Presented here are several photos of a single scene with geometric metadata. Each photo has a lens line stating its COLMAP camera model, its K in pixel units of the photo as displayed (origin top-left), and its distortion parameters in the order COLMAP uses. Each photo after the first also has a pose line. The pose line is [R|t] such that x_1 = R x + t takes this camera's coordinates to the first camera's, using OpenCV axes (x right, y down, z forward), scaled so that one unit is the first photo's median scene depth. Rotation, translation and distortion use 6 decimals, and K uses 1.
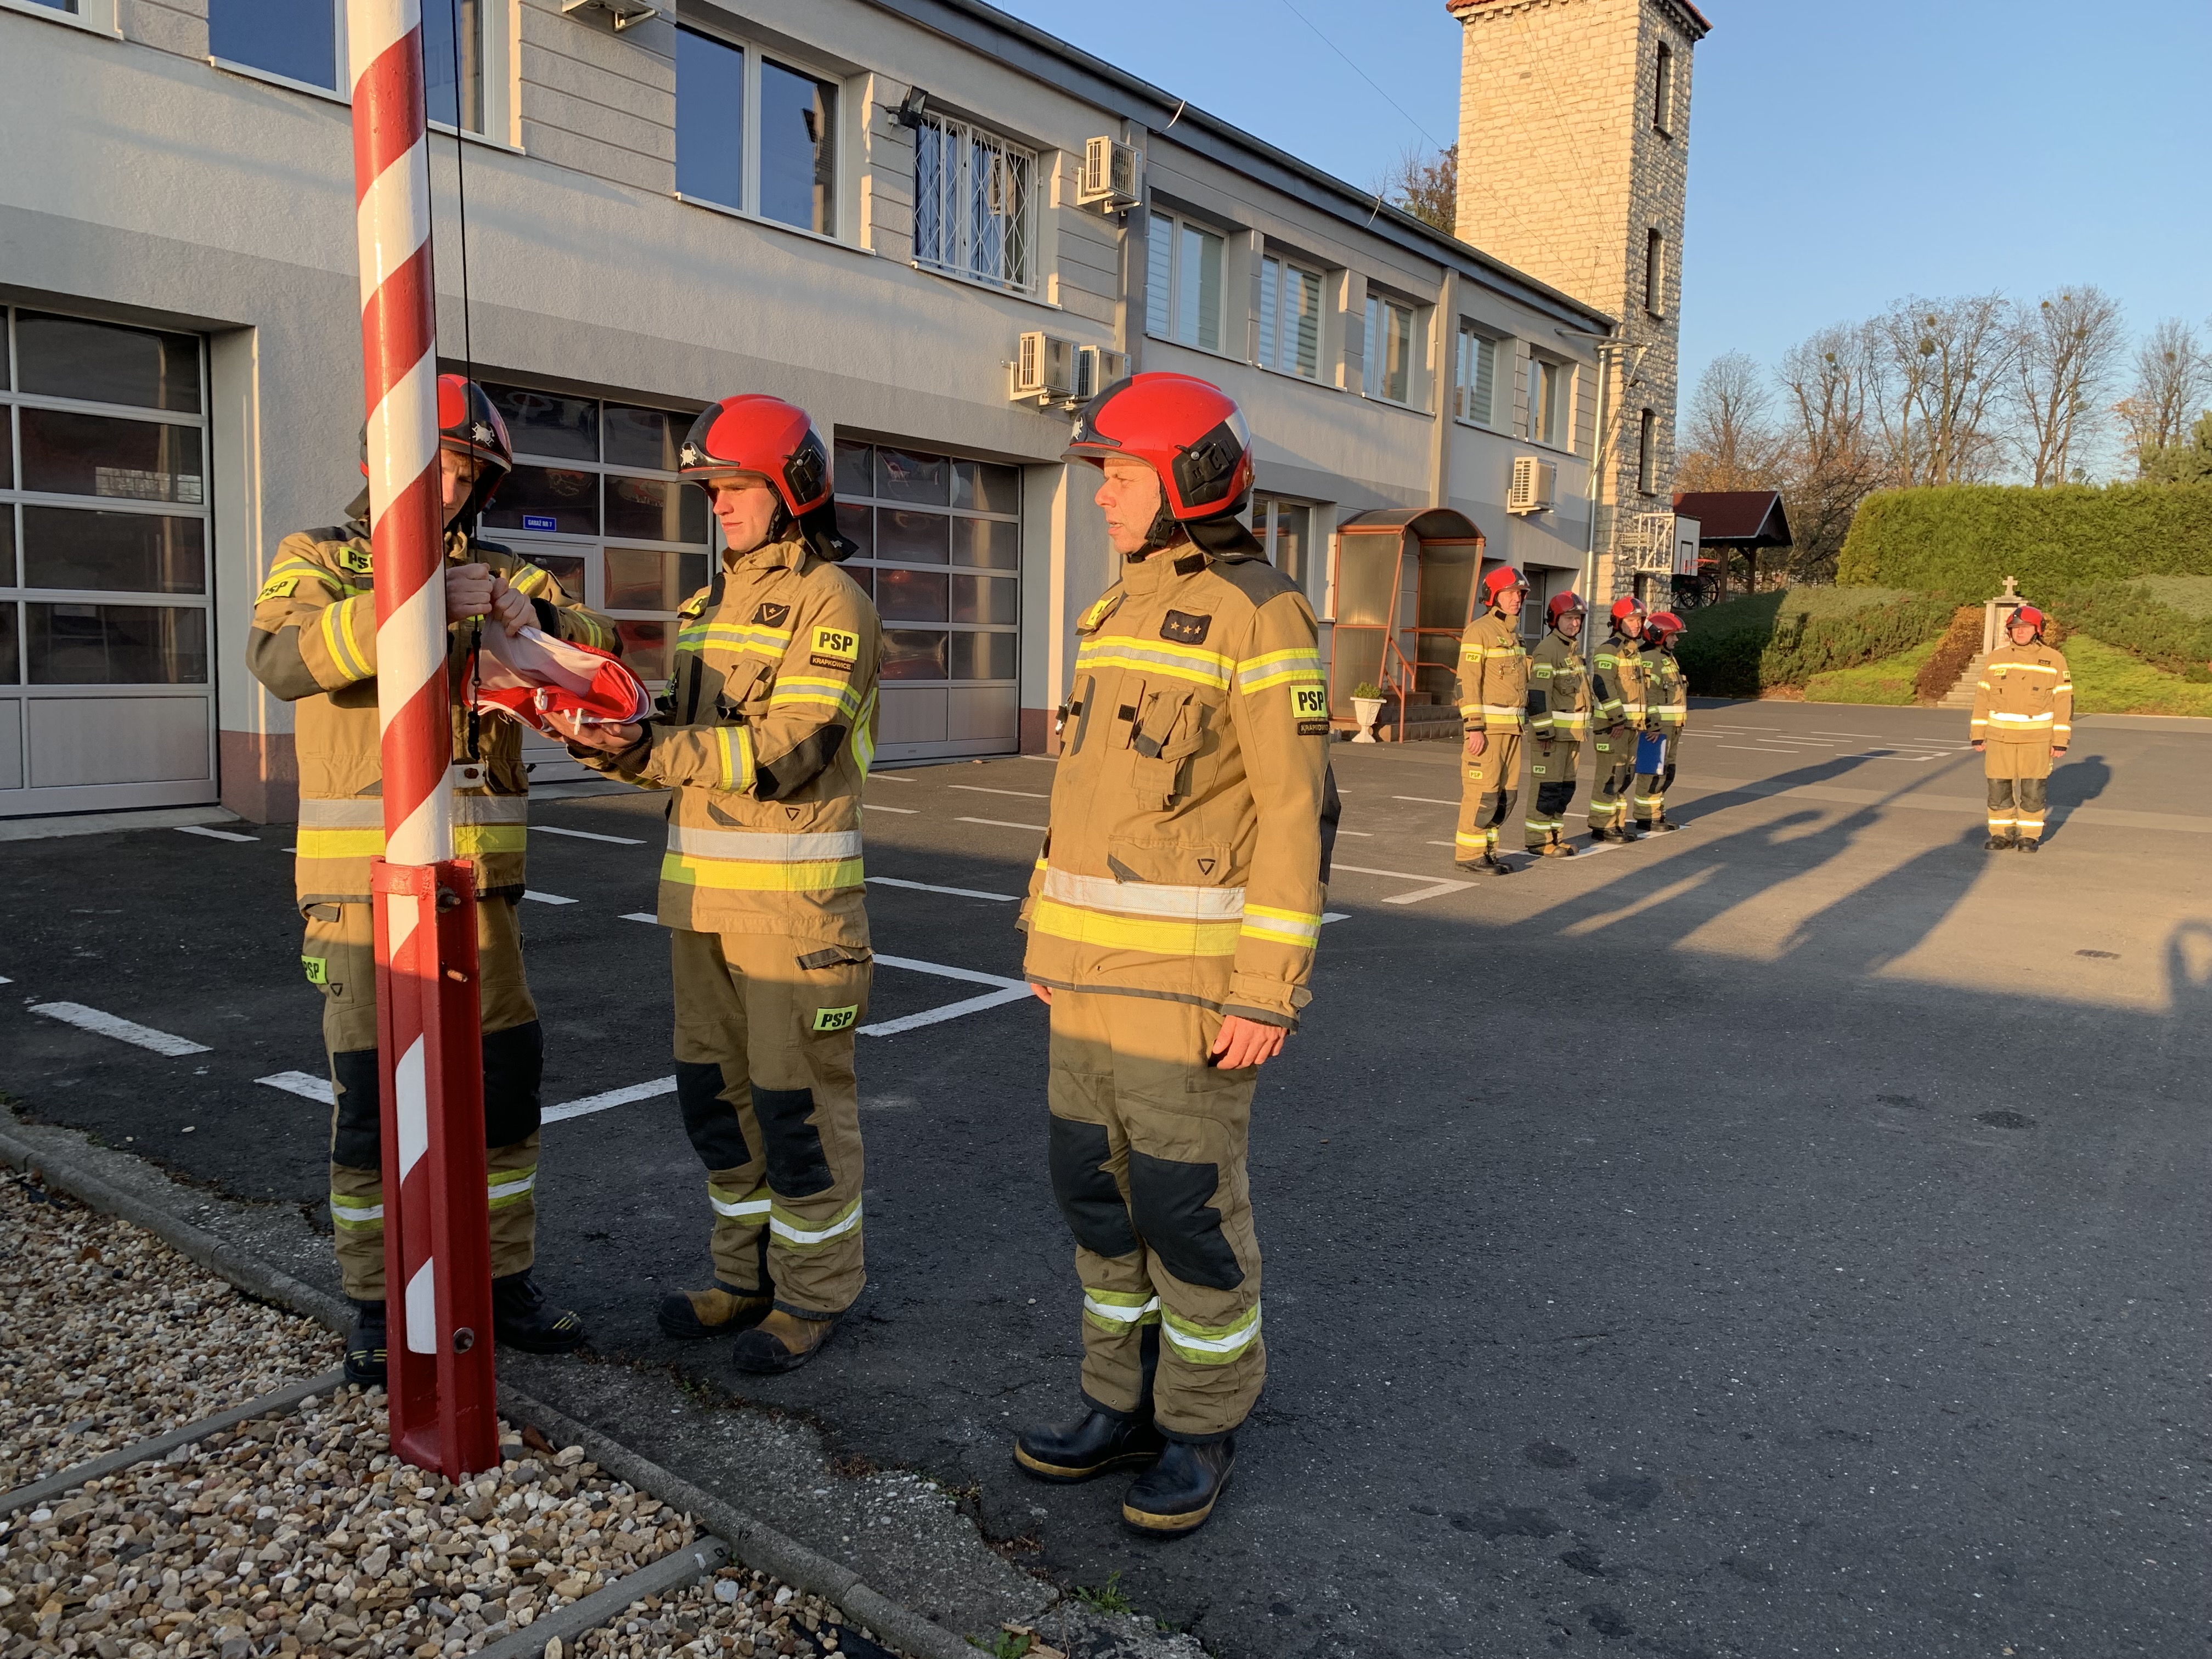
lens RADIAL K [[1699.8, 0, 1106.4], [0, 1699.8, 808.4], [0, 0, 1]] dist [0.016331, -0.007529]
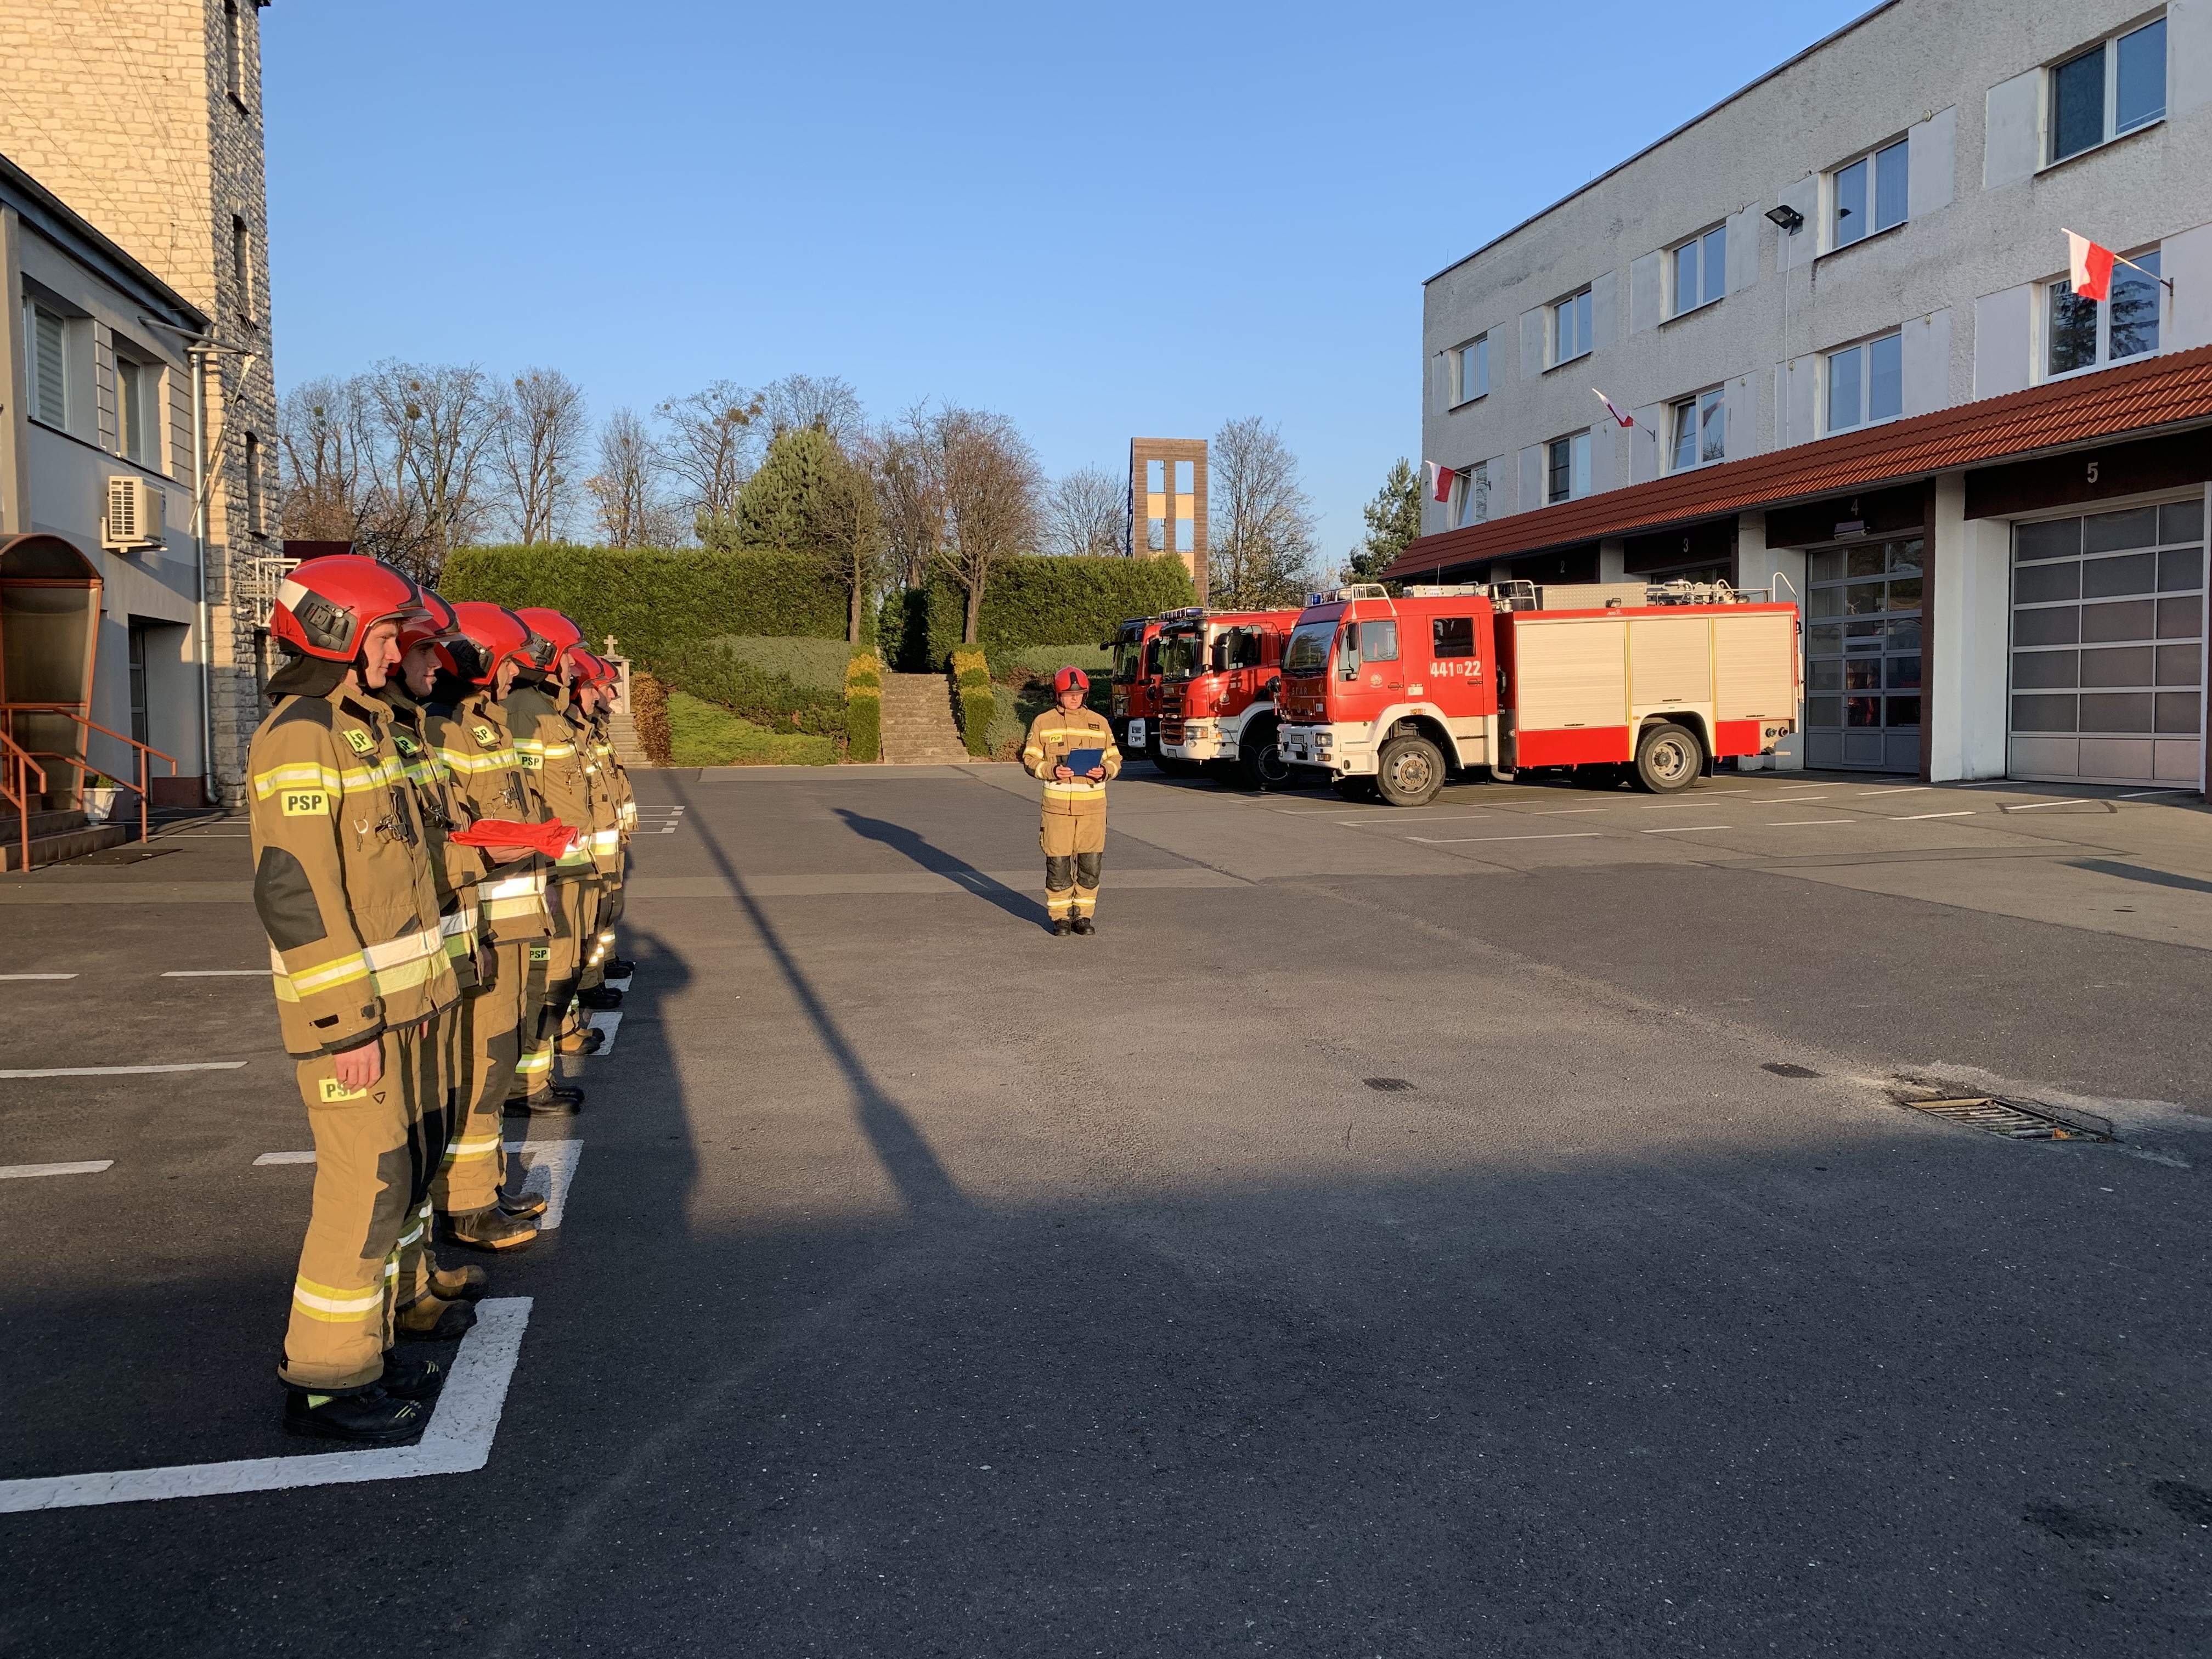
lens RADIAL K [[1699.8, 0, 1100.0], [0, 1699.8, 805.9], [0, 0, 1]] dist [0.016331, -0.007529]
pose [[0.671633, -0.072957, 0.737283, -0.030543], [0.099940, 0.994966, 0.007415, -0.018412], [-0.734112, 0.068704, 0.675543, 0.147795]]
